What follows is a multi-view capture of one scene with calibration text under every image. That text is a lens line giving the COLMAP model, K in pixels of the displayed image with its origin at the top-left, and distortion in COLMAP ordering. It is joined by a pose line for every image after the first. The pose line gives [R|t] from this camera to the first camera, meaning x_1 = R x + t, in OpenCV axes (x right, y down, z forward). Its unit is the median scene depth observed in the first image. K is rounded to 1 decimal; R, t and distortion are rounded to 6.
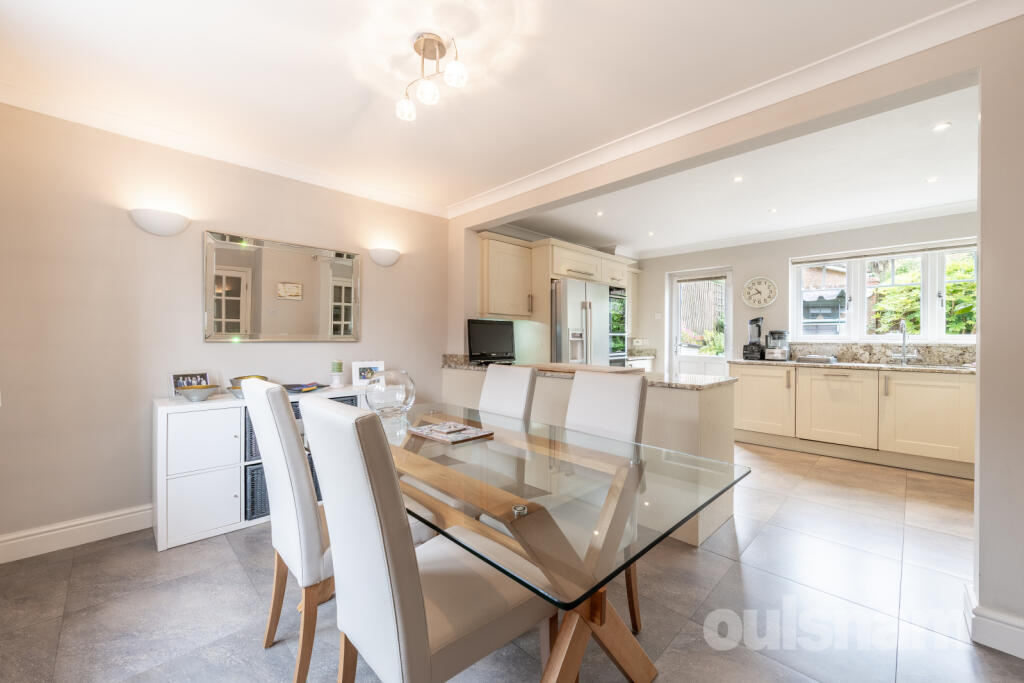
lens RADIAL K [[400.2, 0, 512.0], [0, 400.2, 341.5], [0, 0, 1]] dist [-0.002434, -0.000350]
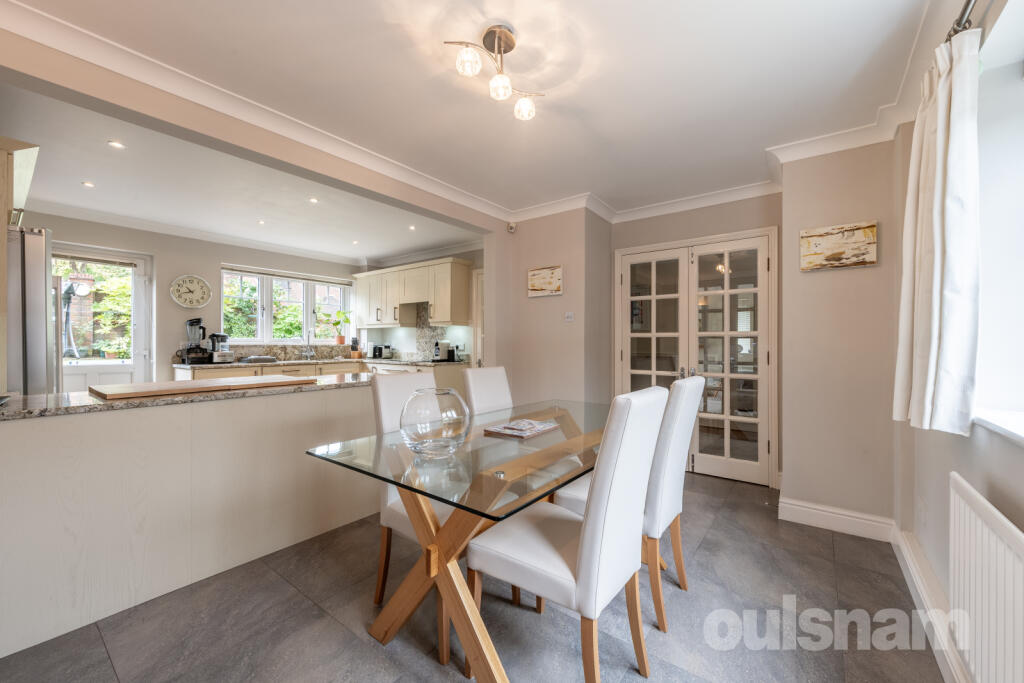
lens RADIAL K [[400.2, 0, 512.0], [0, 400.2, 341.5], [0, 0, 1]] dist [-0.002434, -0.000350]
pose [[-0.140319, -0.001510, 0.990105, -0.462879], [0.005674, 0.999981, 0.002329, -0.005094], [-0.990090, 0.005945, -0.140308, 0.441755]]
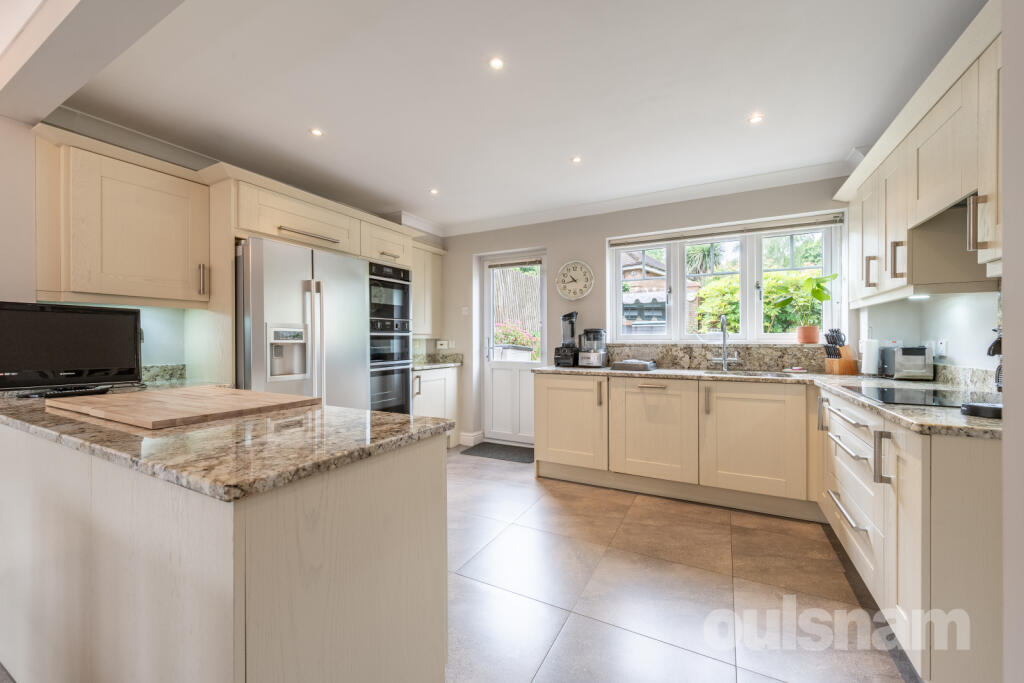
lens RADIAL K [[400.2, 0, 512.0], [0, 400.2, 341.5], [0, 0, 1]] dist [-0.002434, -0.000350]
pose [[0.954970, -0.006488, 0.296633, 0.301031], [0.008061, 0.999959, -0.004081, -0.000414], [-0.296594, 0.006288, 0.954983, 0.321722]]
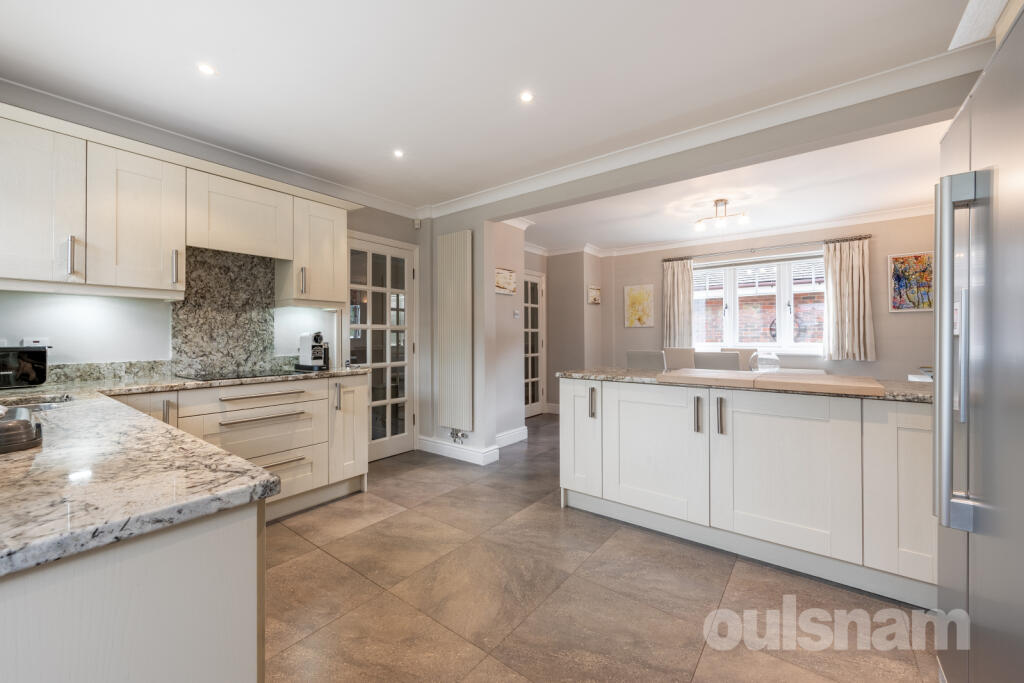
lens RADIAL K [[400.2, 0, 512.0], [0, 400.2, 341.5], [0, 0, 1]] dist [-0.002434, -0.000350]
pose [[-0.989959, 0.002149, -0.141335, 0.501855], [-0.000761, 0.999789, 0.020531, -0.005754], [0.141349, 0.020432, -0.989749, 1.214834]]
